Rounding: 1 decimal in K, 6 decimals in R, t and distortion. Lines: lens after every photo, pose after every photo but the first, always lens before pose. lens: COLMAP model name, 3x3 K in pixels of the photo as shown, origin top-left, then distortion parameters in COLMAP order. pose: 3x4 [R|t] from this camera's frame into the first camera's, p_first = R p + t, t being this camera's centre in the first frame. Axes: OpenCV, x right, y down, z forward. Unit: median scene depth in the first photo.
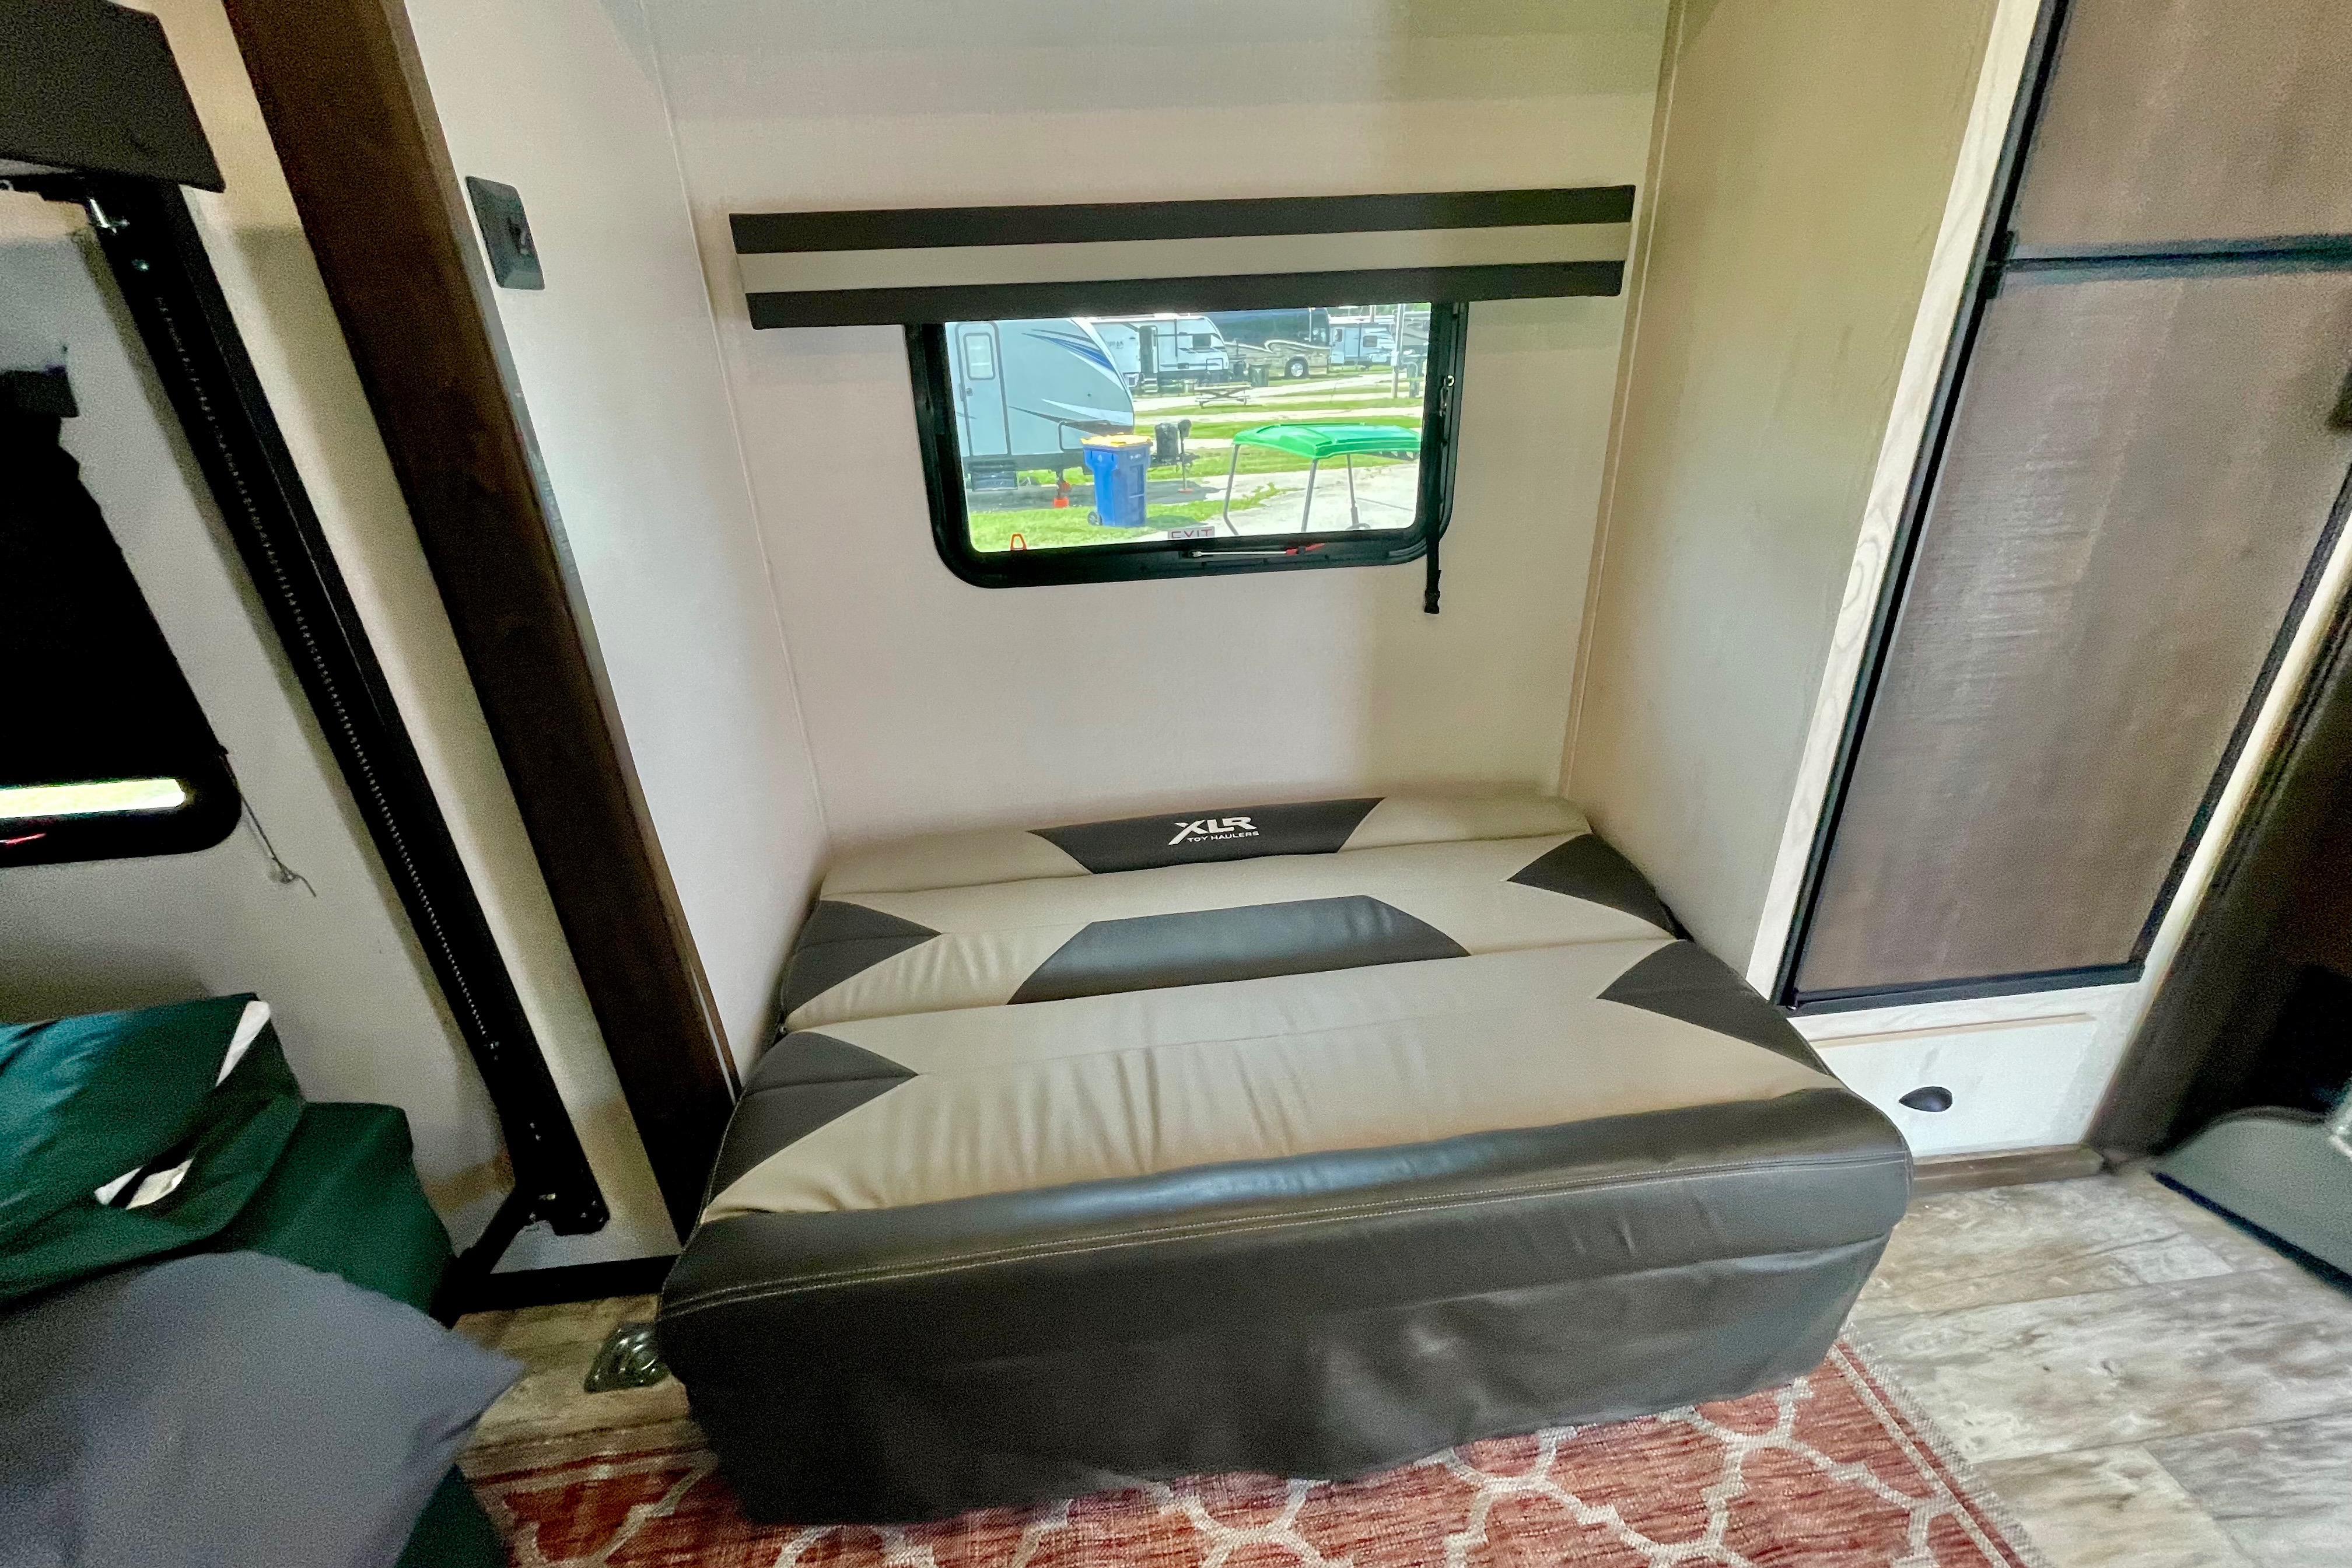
lens RADIAL K [[974.1, 0, 1175.5], [0, 974.1, 769.3], [0, 0, 1]] dist [0.000909, -0.000460]
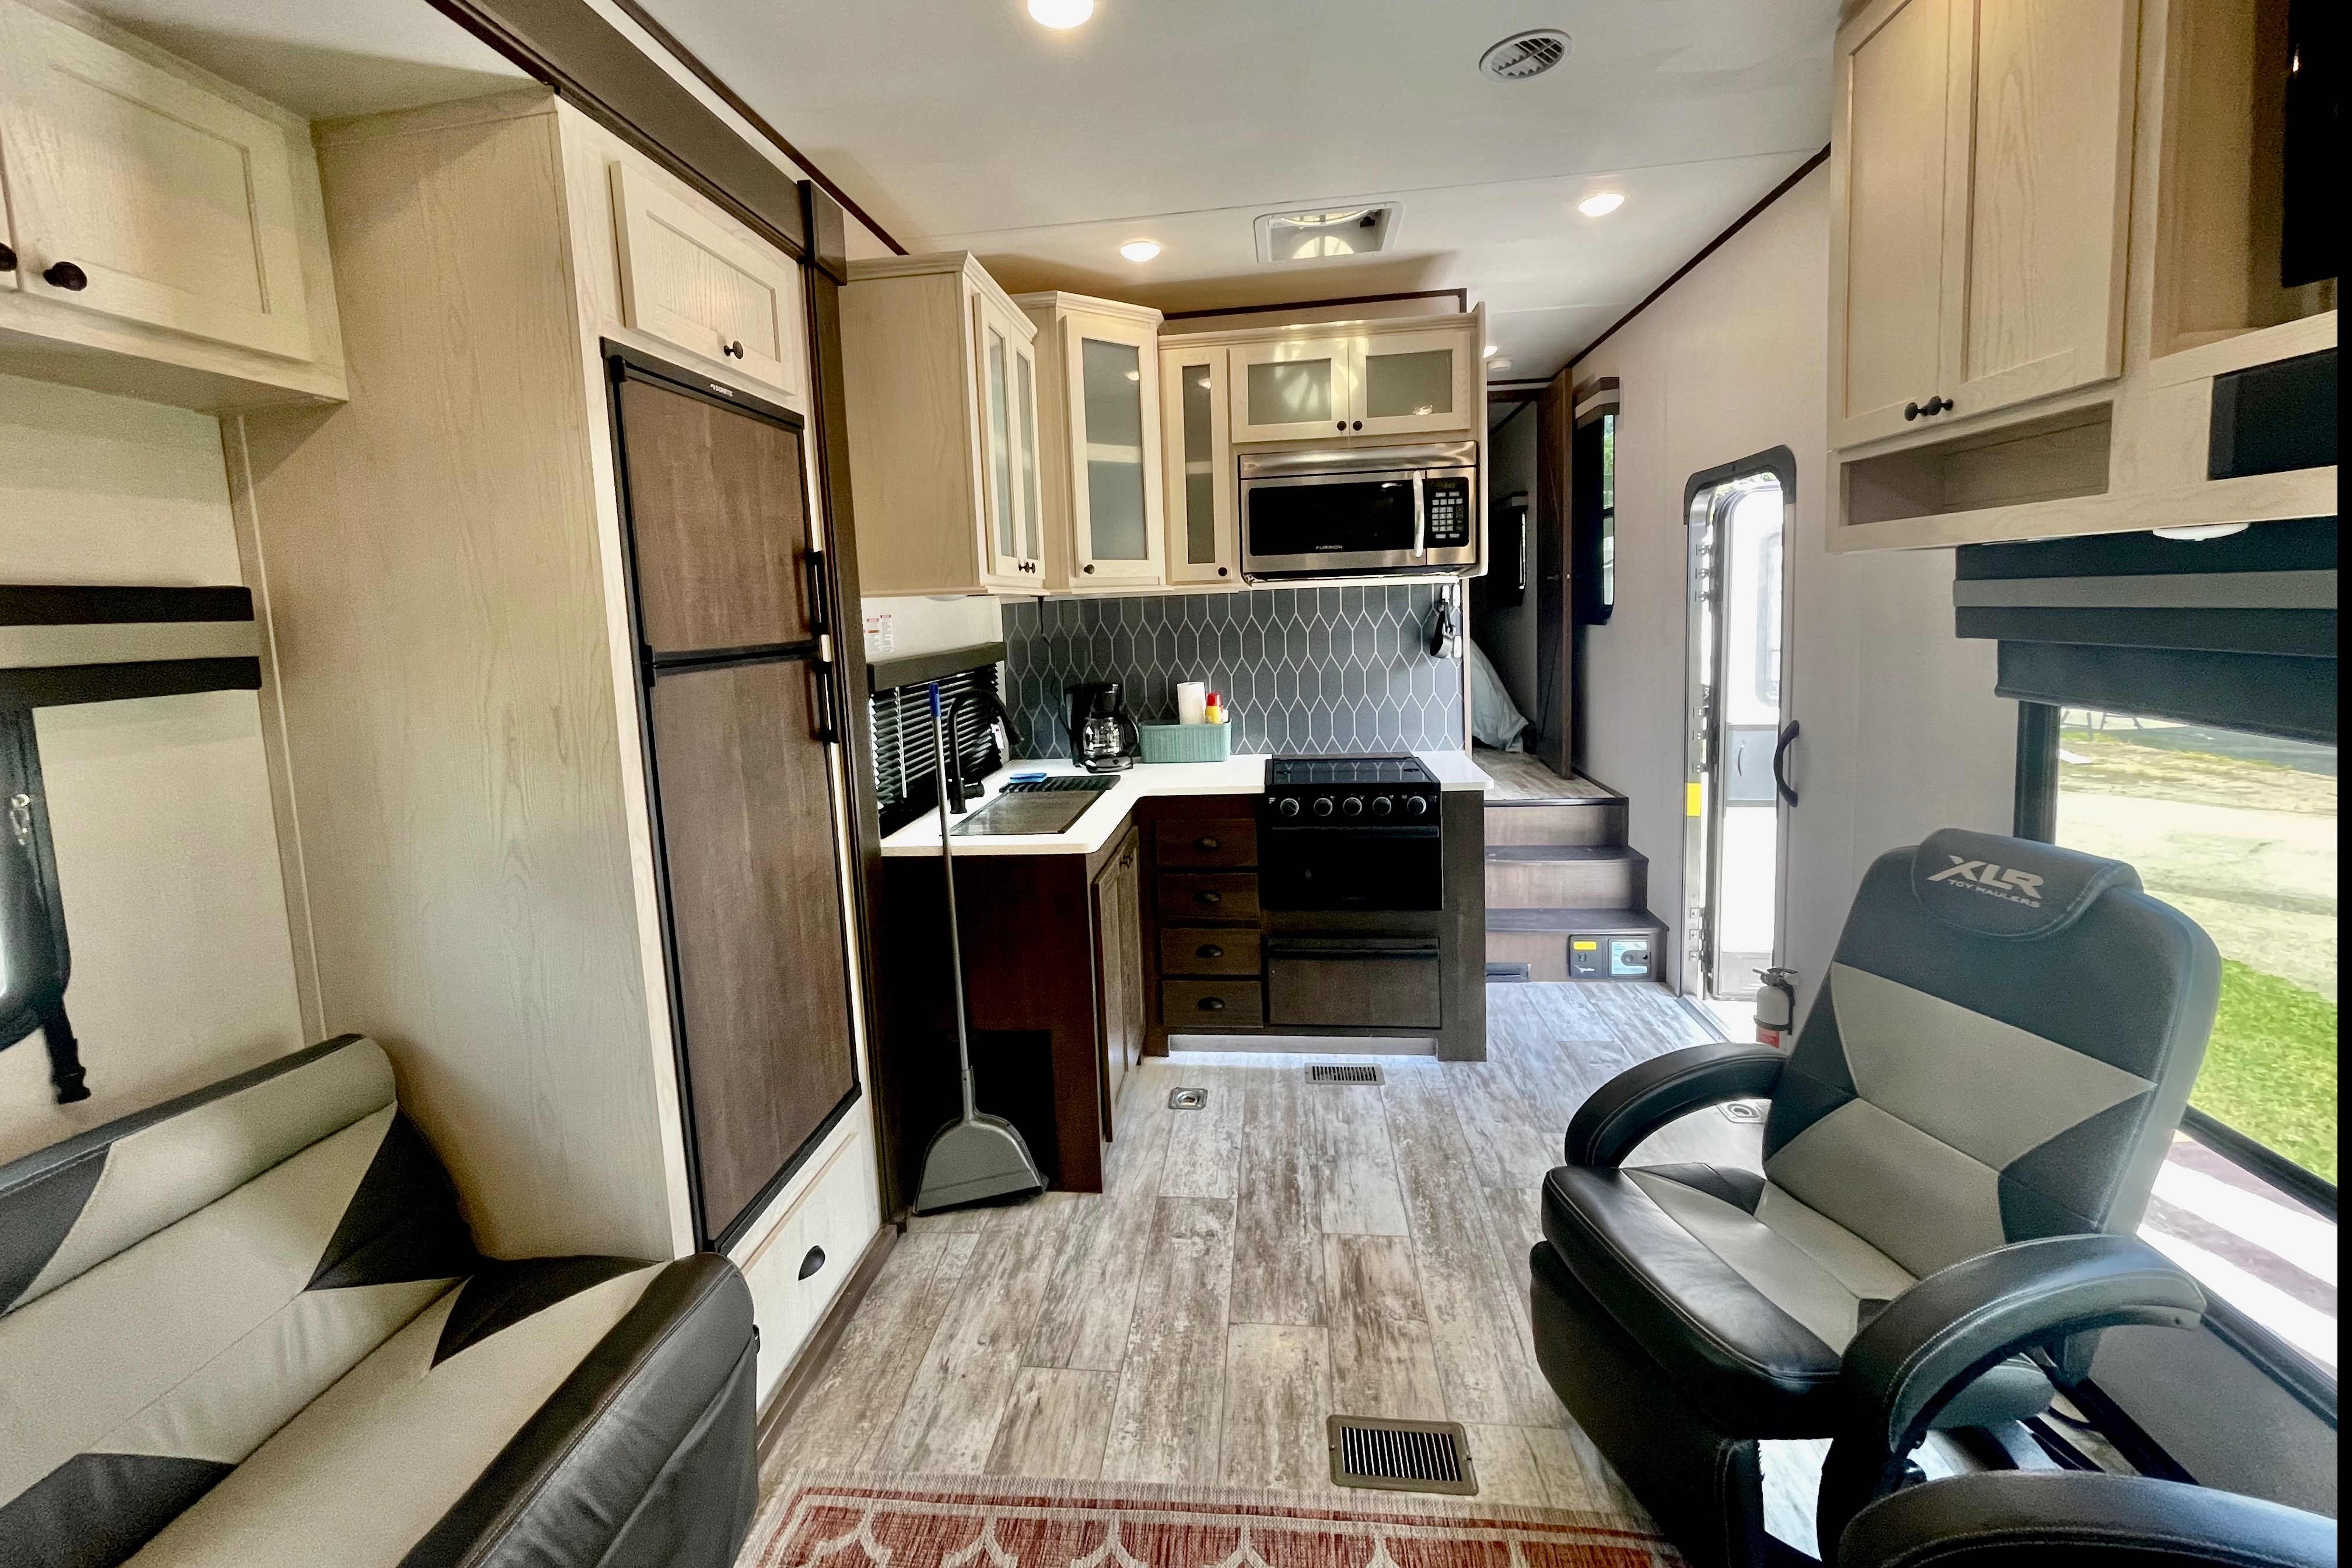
lens RADIAL K [[961.0, 0, 1157.5], [0, 961.0, 693.9], [0, 0, 1]] dist [-0.000683, -0.000038]
pose [[0.218324, -0.056607, 0.974233, -0.303696], [0.437020, 0.898288, -0.045741, -0.066989], [-0.872553, 0.435745, 0.220856, 0.040470]]
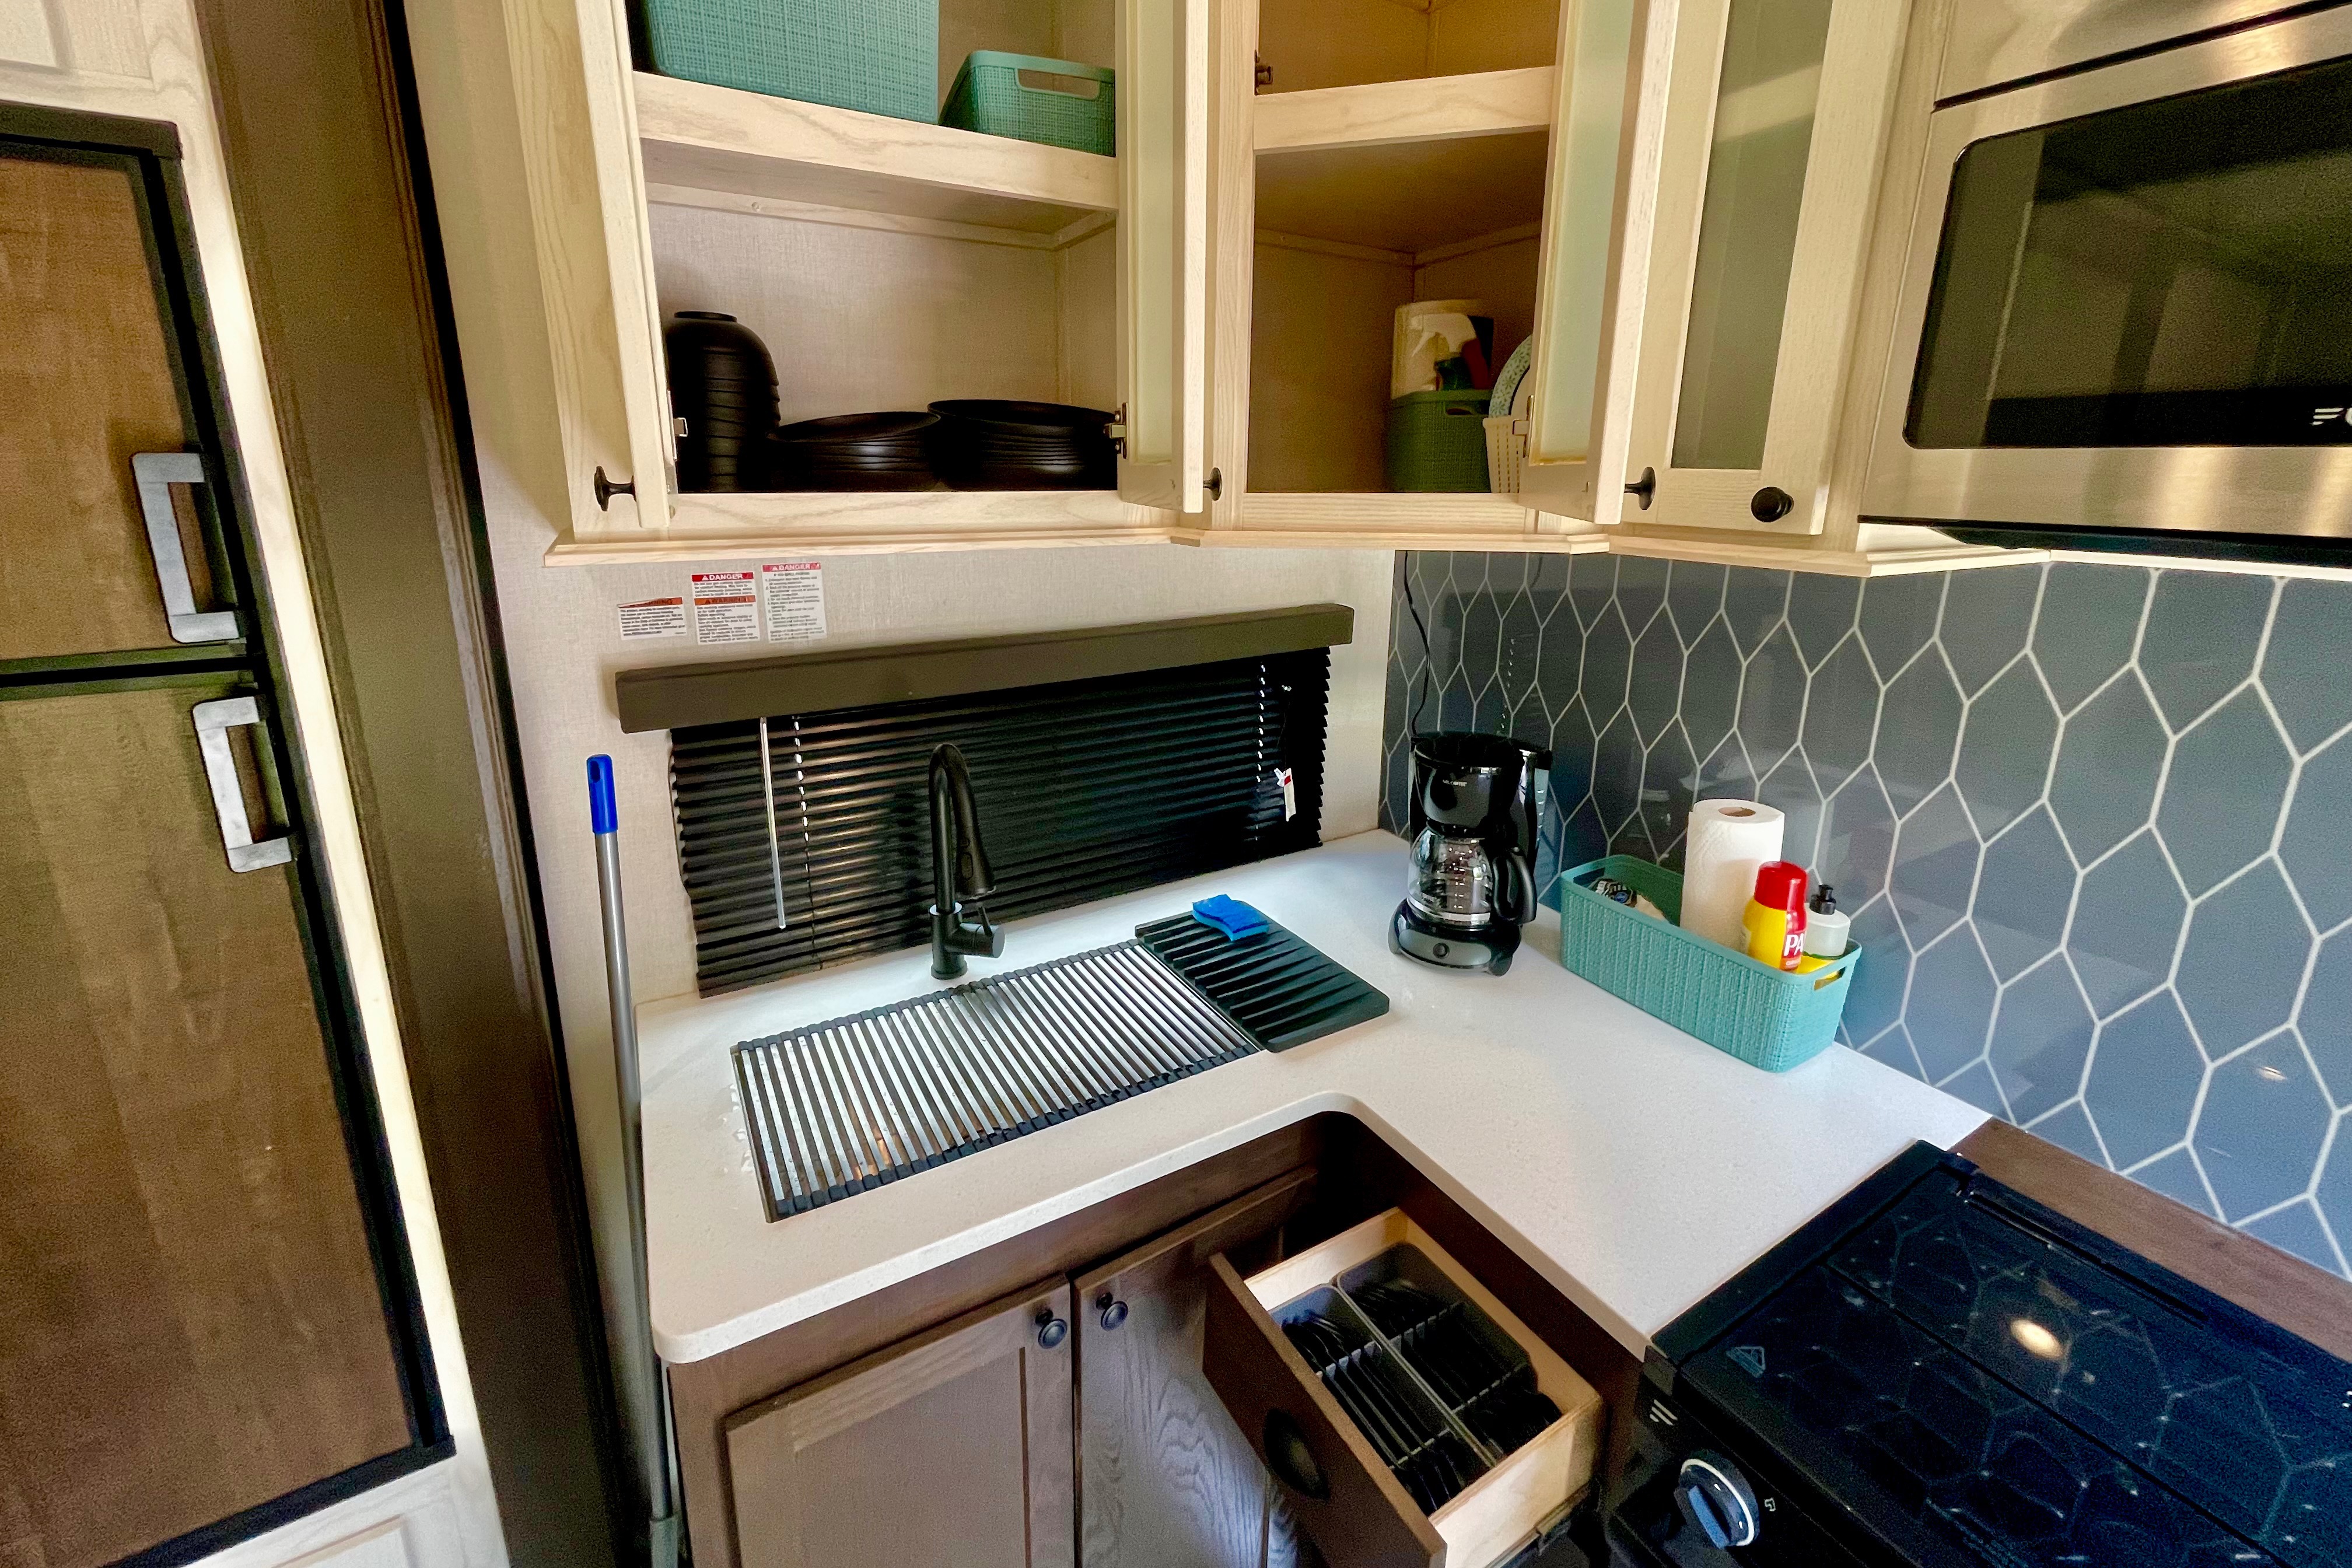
lens RADIAL K [[961.0, 0, 1157.5], [0, 961.0, 693.9], [0, 0, 1]] dist [-0.000683, -0.000038]
pose [[0.907797, -0.052189, 0.416151, 1.235533], [0.137454, 0.974449, -0.177639, -0.181995], [-0.396247, 0.218461, 0.891775, -0.076550]]
